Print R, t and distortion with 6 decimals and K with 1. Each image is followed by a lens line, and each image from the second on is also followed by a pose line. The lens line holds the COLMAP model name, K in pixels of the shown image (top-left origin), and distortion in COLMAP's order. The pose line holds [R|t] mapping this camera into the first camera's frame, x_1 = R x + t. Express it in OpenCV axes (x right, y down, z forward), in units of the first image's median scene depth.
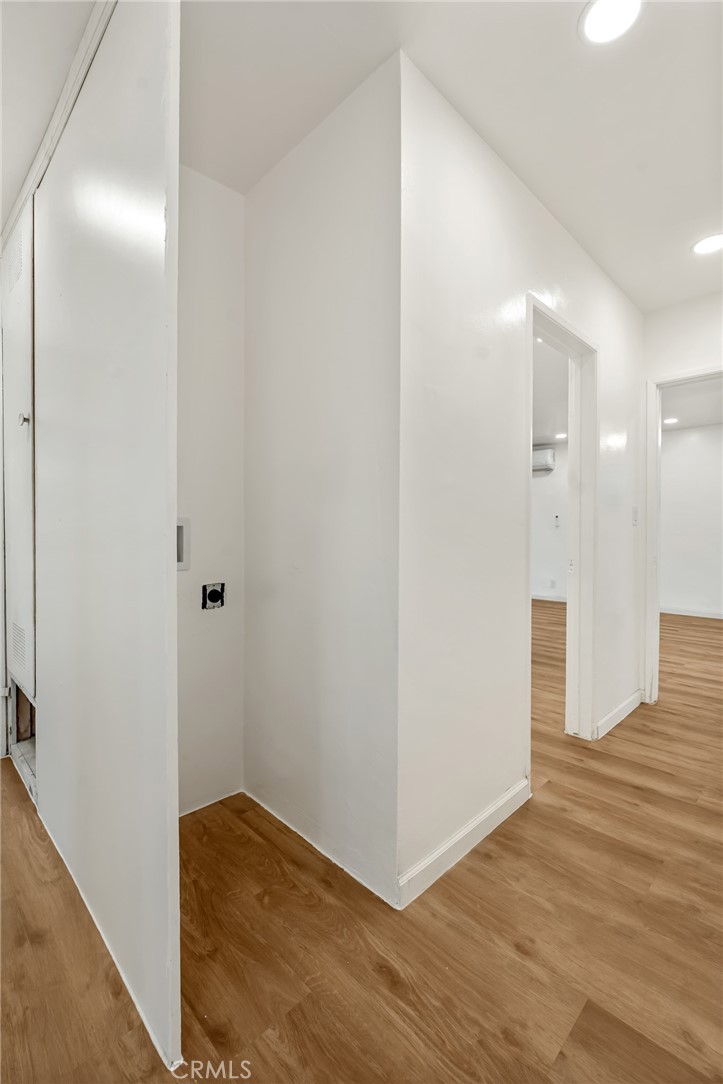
lens RADIAL K [[482.0, 0, 361.5], [0, 482.0, 542.0], [0, 0, 1]] dist [-0.000532, 0.000119]
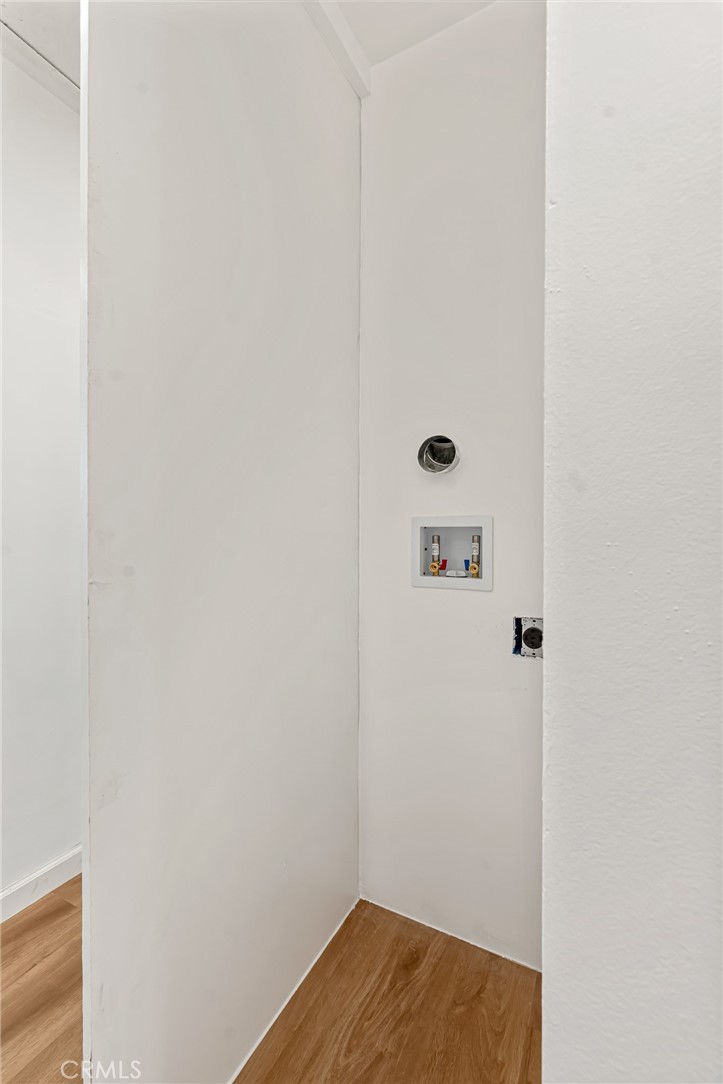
lens RADIAL K [[482.0, 0, 361.5], [0, 482.0, 542.0], [0, 0, 1]] dist [-0.000532, 0.000119]
pose [[0.297116, 0.008729, -0.954802, 0.223226], [-0.017210, 0.999845, 0.003785, -0.010129], [0.954686, 0.015308, 0.297220, 0.608151]]
